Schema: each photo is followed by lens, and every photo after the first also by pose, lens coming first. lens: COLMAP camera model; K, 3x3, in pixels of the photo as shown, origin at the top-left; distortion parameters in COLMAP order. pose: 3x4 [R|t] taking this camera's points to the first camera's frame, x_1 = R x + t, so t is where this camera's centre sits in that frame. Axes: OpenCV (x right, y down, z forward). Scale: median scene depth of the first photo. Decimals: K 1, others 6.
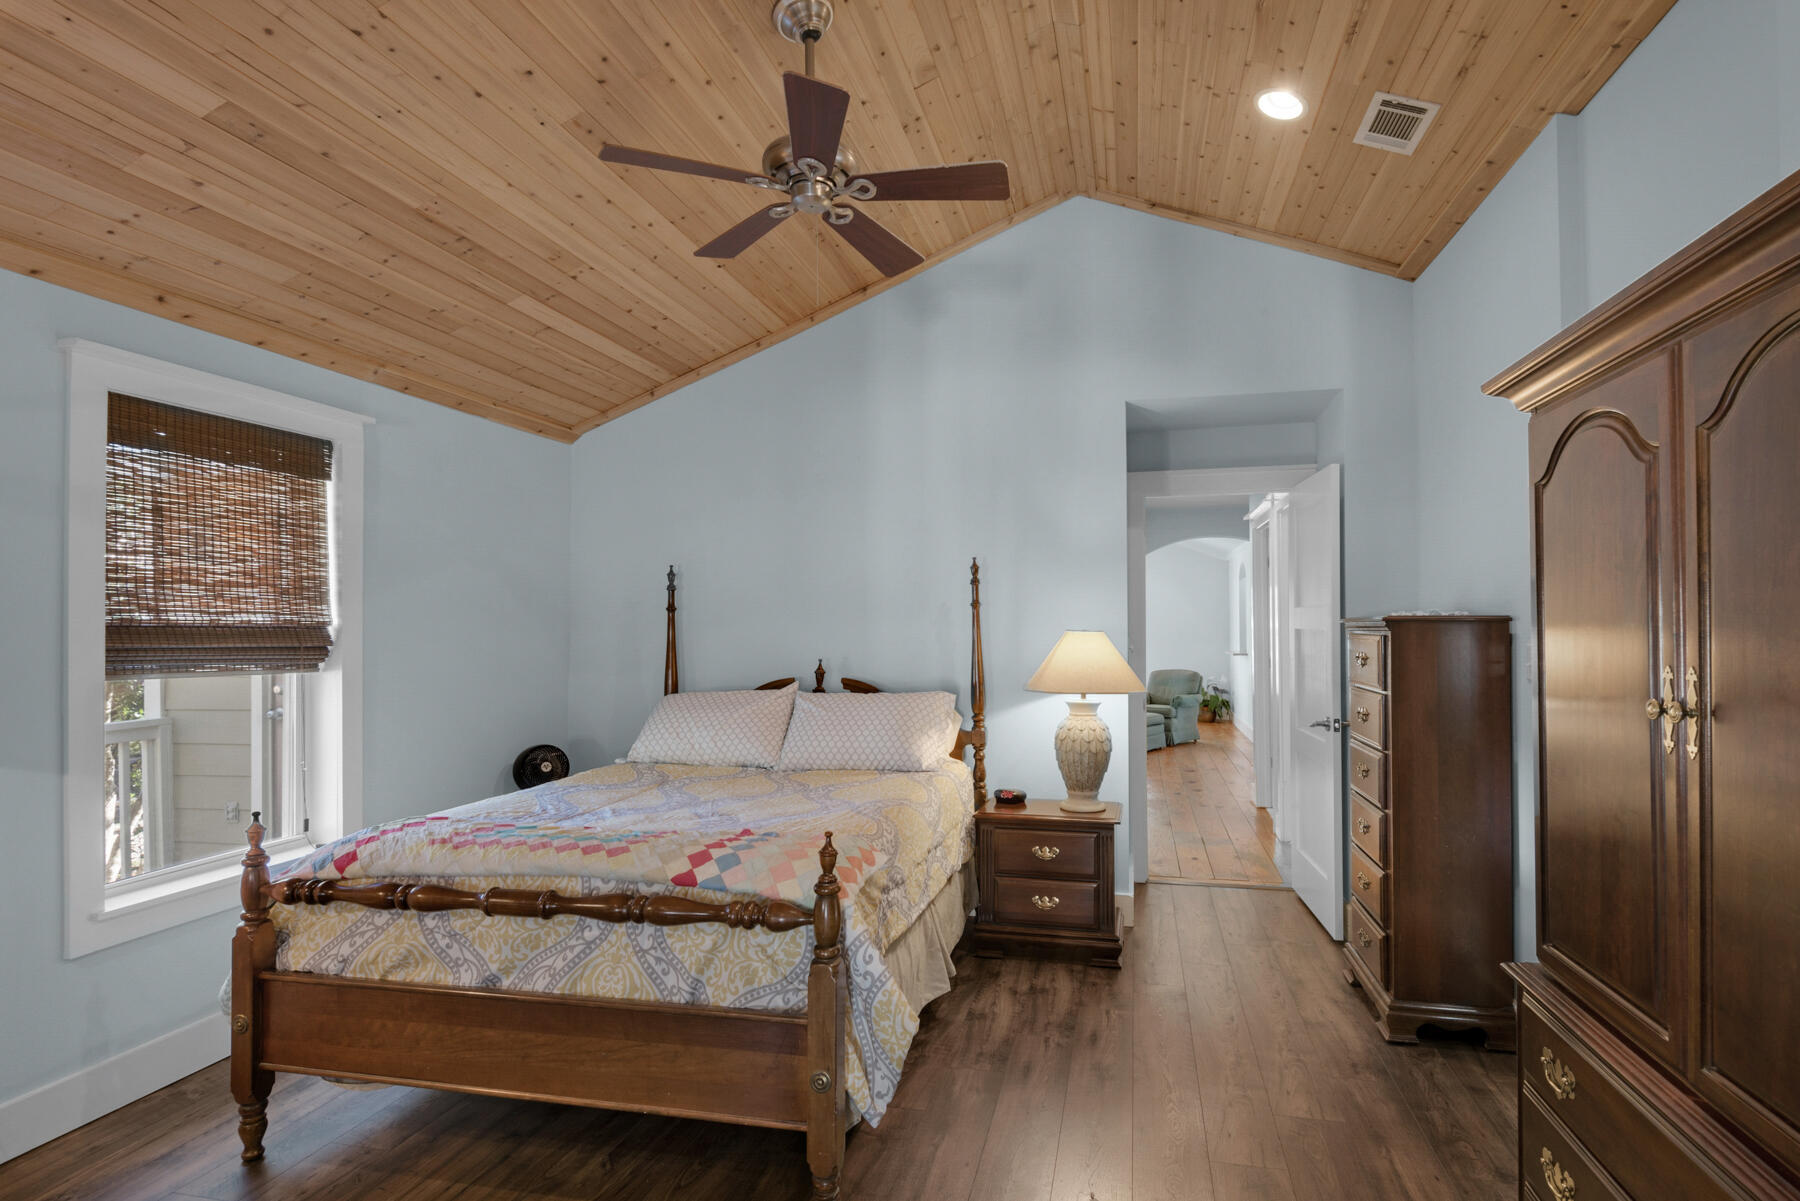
lens RADIAL K [[904.9, 0, 962.3], [0, 904.9, 617.1], [0, 0, 1]] dist [0.000911, -0.000733]
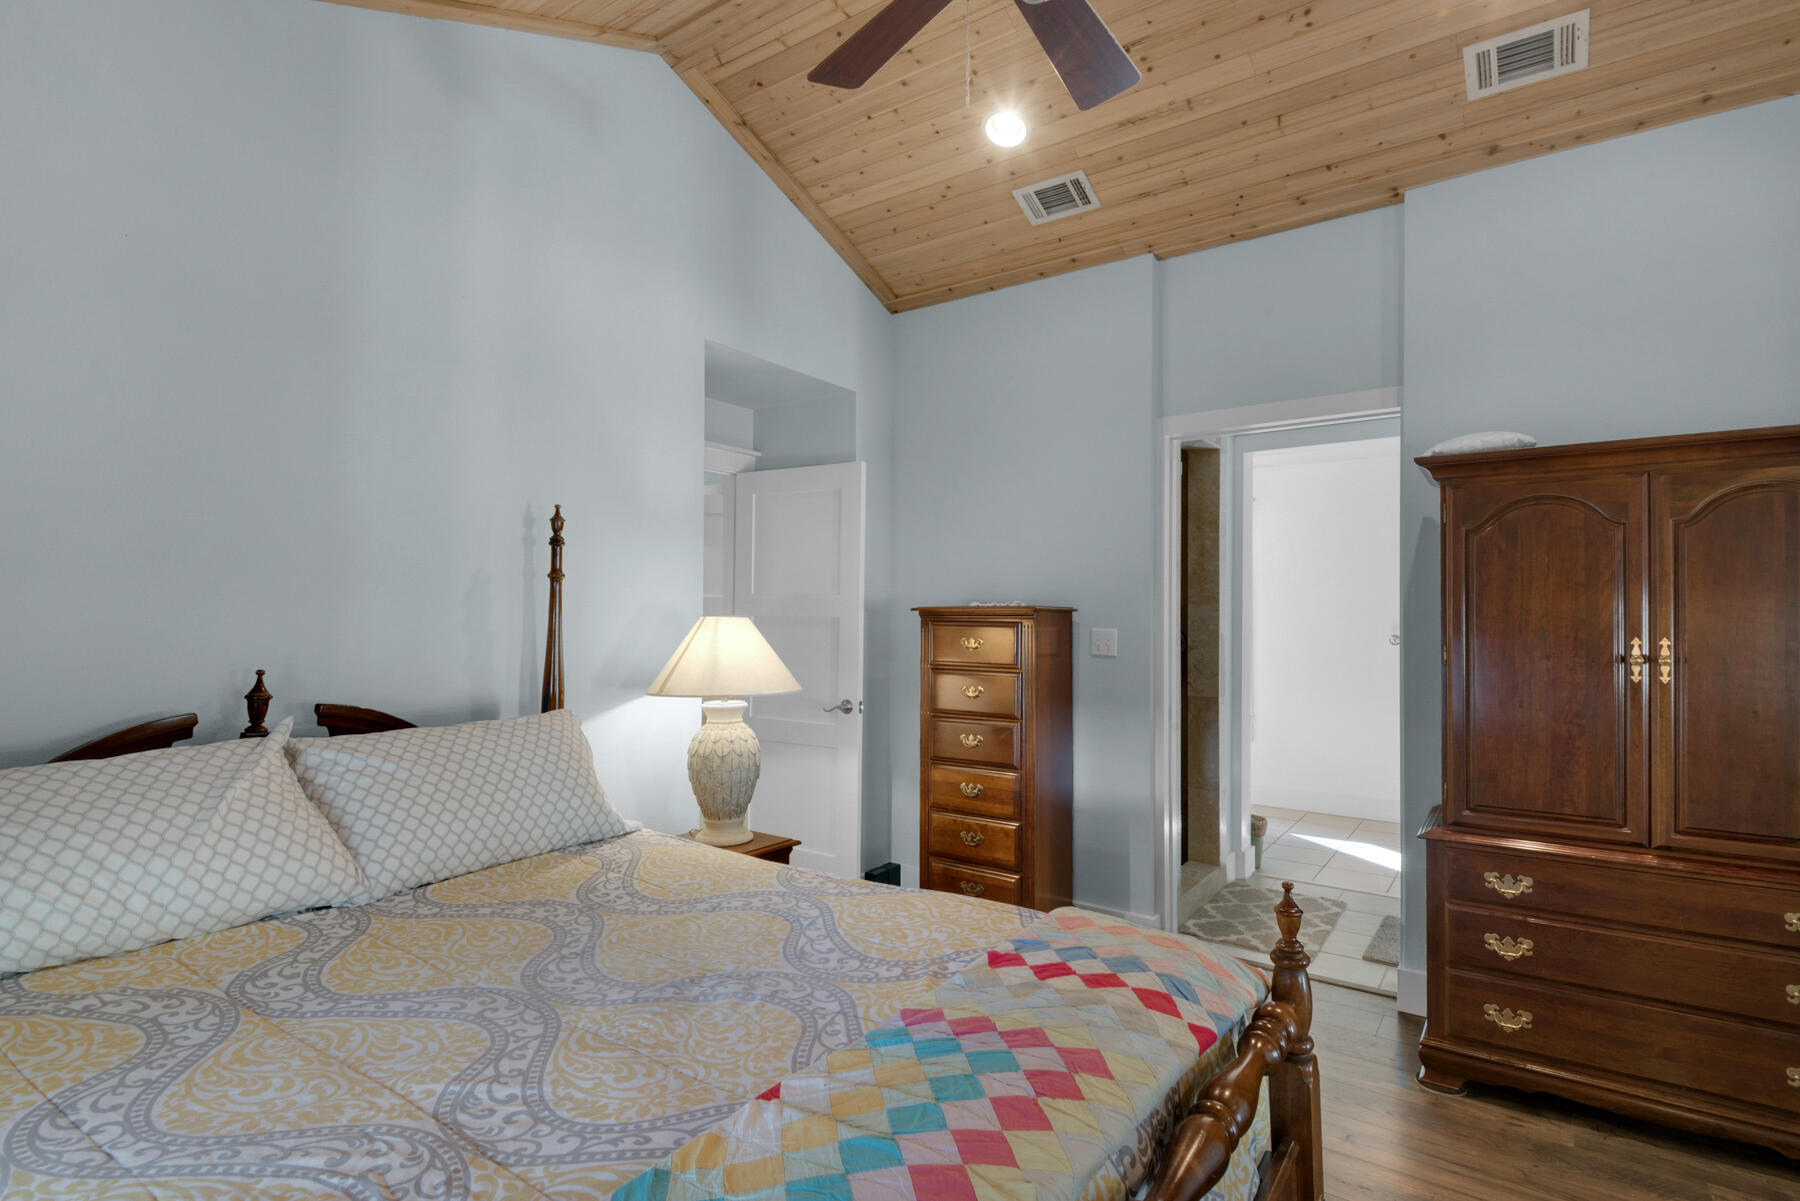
lens RADIAL K [[882.9, 0, 904.0], [0, 882.9, 613.9], [0, 0, 1]] dist [-0.005516, -0.002134]
pose [[0.391329, 0.016477, 0.920103, -0.479642], [-0.011846, 0.999847, -0.012866, 0.018750], [-0.920174, -0.005864, 0.391465, 0.515030]]
